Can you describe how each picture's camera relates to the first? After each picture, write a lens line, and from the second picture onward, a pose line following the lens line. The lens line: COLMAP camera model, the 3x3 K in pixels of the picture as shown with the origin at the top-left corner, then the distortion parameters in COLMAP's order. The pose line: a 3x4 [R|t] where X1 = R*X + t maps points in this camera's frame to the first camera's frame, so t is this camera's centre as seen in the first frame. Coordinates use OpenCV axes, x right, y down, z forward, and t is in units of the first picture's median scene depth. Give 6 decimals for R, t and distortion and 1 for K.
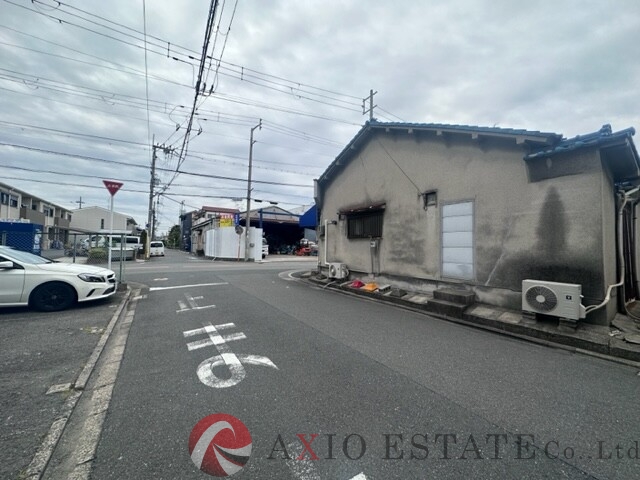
lens RADIAL K [[256.8, 0, 317.0], [0, 256.8, 237.1], [0, 0, 1]] dist [0.000485, 0.000644]
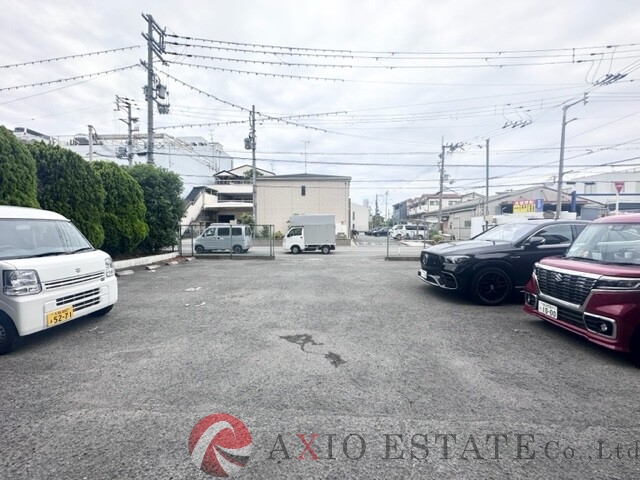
lens RADIAL K [[256.8, 0, 318.3], [0, 256.8, 240.2], [0, 0, 1]] dist [0.000485, 0.000644]
pose [[0.819573, 0.006680, -0.572935, -0.448644], [0.033252, 0.997692, 0.059199, -0.019072], [0.572009, -0.067569, 0.817460, -0.316498]]
